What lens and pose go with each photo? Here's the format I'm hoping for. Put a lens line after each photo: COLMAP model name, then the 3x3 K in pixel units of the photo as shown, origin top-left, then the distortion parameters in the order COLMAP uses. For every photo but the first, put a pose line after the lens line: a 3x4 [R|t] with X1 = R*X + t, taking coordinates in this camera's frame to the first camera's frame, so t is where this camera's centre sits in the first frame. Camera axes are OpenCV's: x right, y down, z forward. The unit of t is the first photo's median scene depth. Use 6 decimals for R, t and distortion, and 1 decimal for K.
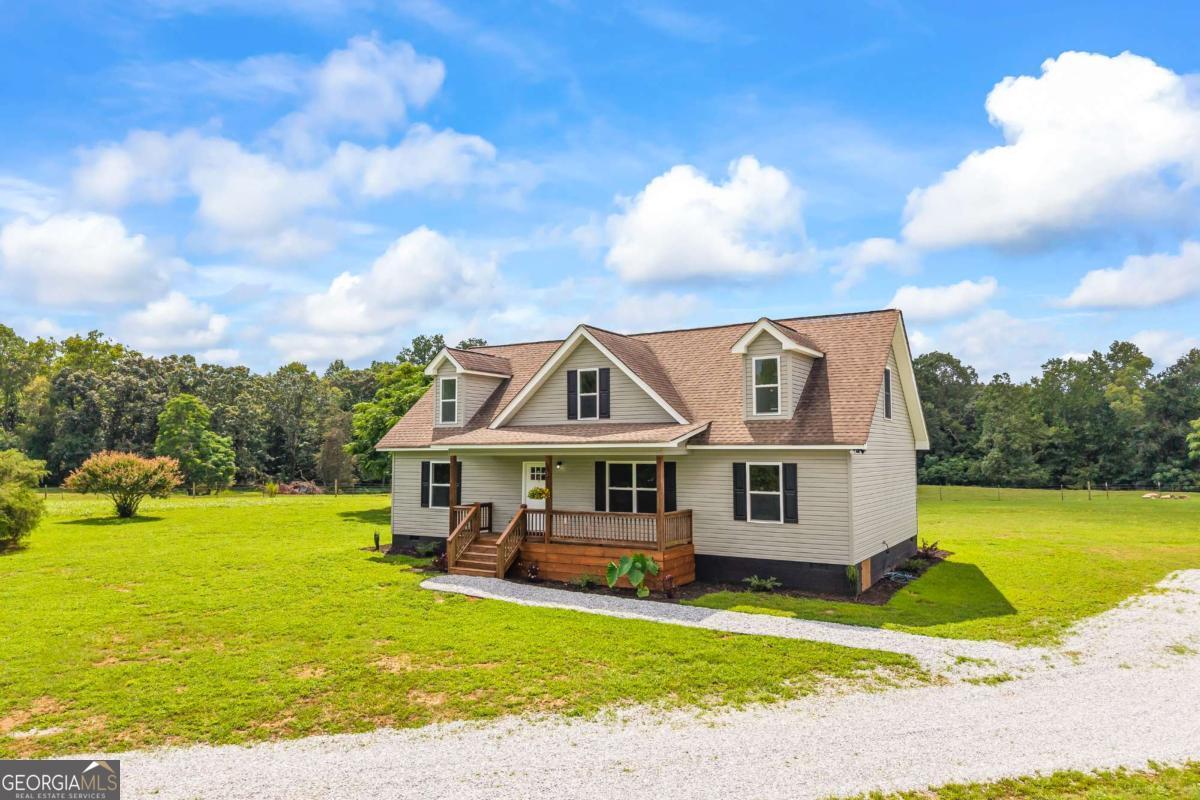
lens RADIAL K [[818.3, 0, 597.1], [0, 818.3, 394.6], [0, 0, 1]] dist [0.019805, -0.008173]
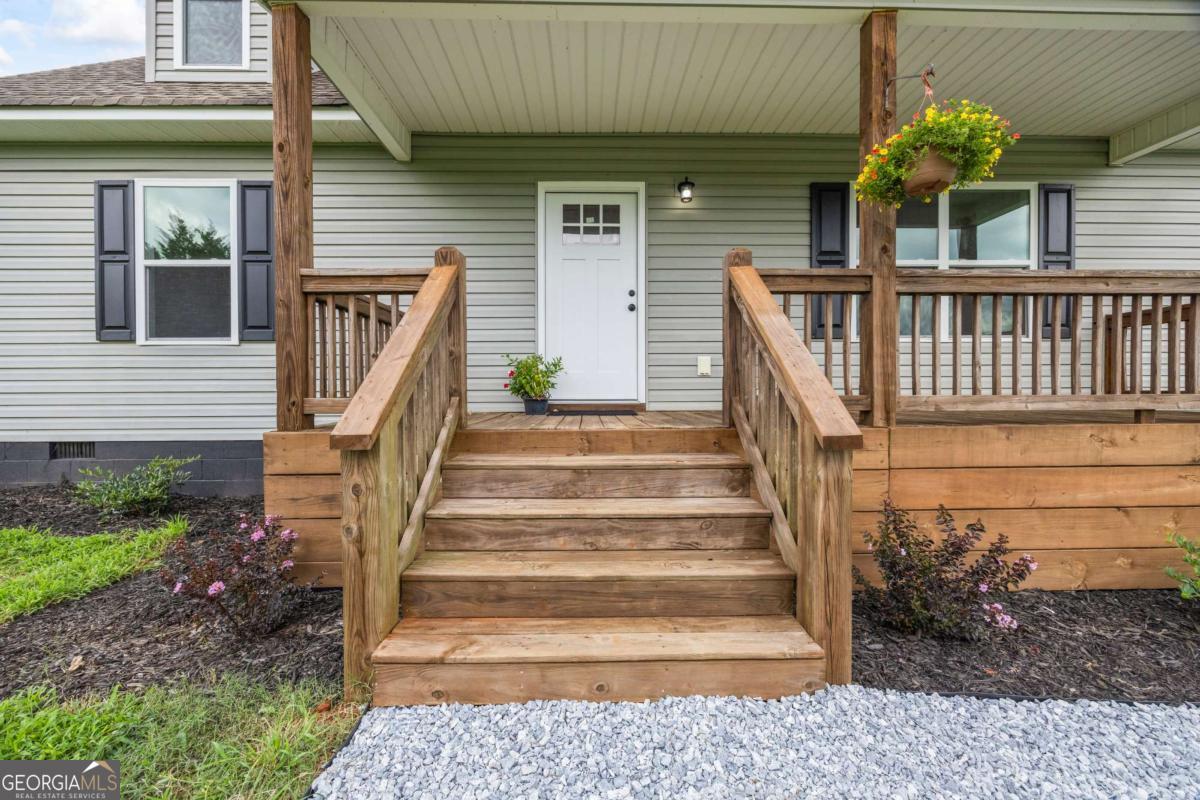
lens RADIAL K [[479.0, 0, 594.5], [0, 479.0, 401.6], [0, 0, 1]] dist [-0.001188, 0.000020]
pose [[0.848167, -0.012892, 0.529572, -0.176269], [-0.034129, 0.996297, 0.078915, 0.155366], [-0.528628, -0.085007, 0.844586, 0.861909]]
